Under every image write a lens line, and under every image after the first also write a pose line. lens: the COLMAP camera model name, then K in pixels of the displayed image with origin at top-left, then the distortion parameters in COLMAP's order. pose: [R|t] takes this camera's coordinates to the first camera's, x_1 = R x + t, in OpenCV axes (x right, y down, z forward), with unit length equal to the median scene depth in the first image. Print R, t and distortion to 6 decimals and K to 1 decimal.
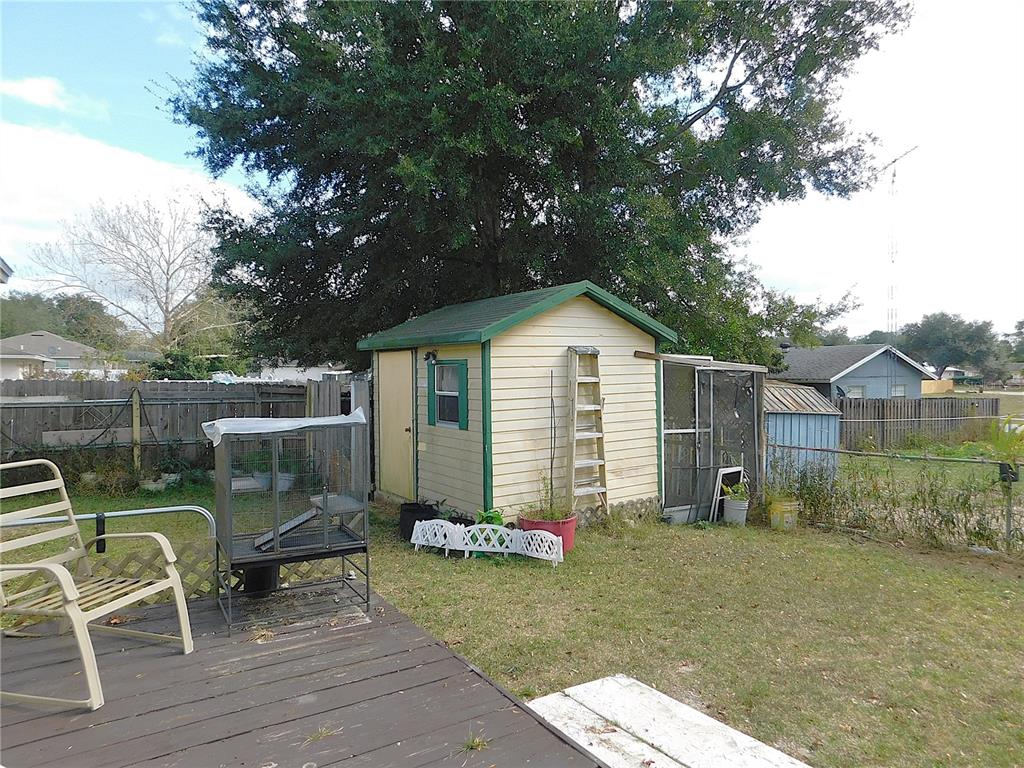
lens RADIAL K [[670.0, 0, 512.1], [0, 670.0, 379.8], [0, 0, 1]] dist [-0.048875, 0.031260]
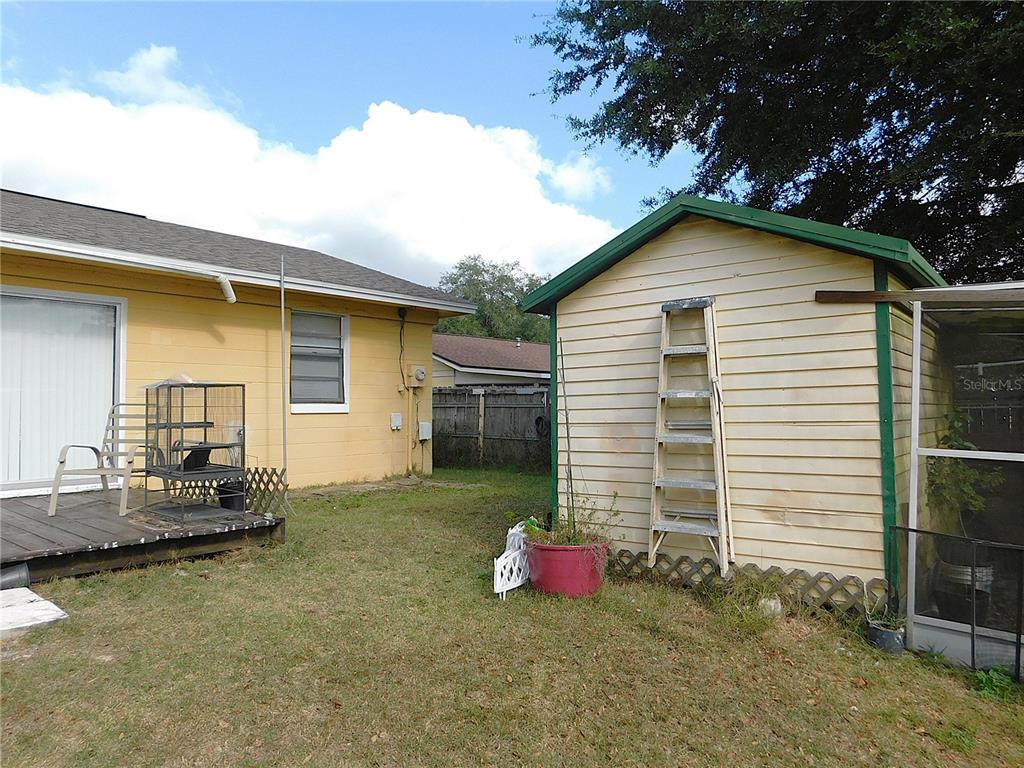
lens RADIAL K [[670.0, 0, 512.1], [0, 670.0, 379.8], [0, 0, 1]] dist [-0.048875, 0.031260]
pose [[0.310842, -0.027185, -0.950073, 0.597402], [-0.004383, 0.999539, -0.030035, 0.043340], [0.950452, 0.013501, 0.310579, 0.592590]]
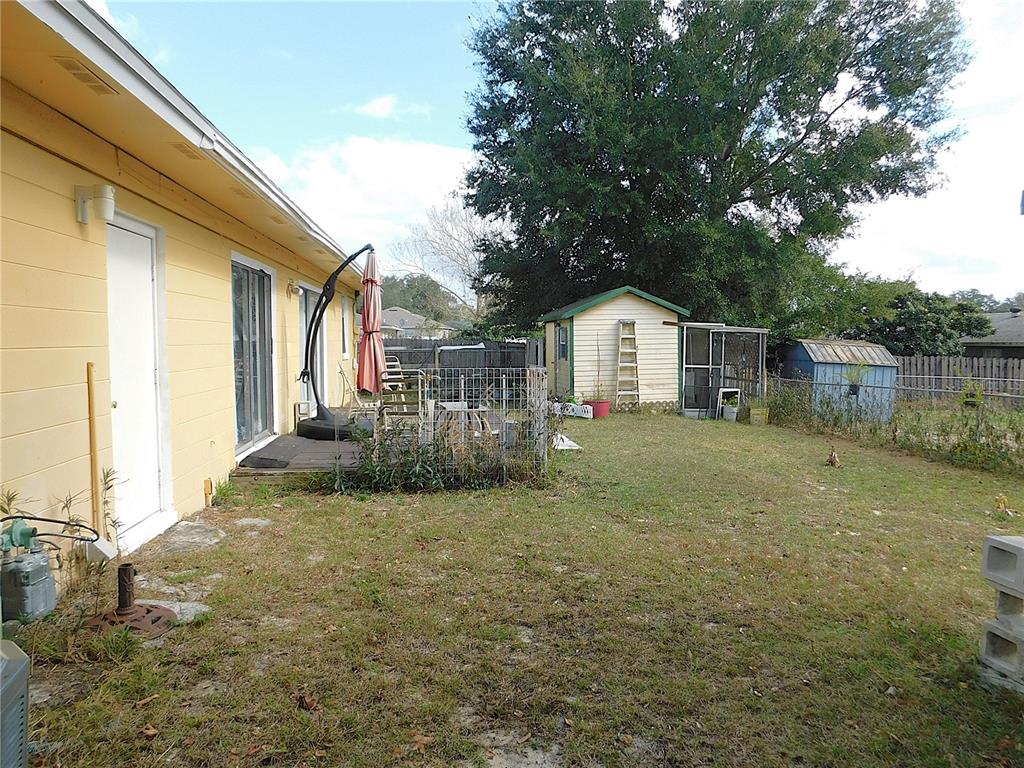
lens RADIAL K [[670.0, 0, 512.1], [0, 670.0, 379.8], [0, 0, 1]] dist [-0.048875, 0.031260]
pose [[0.900958, 0.028035, -0.433000, 0.599401], [-0.007575, 0.998775, 0.048906, 0.030816], [0.433840, -0.040782, 0.900066, -0.832023]]
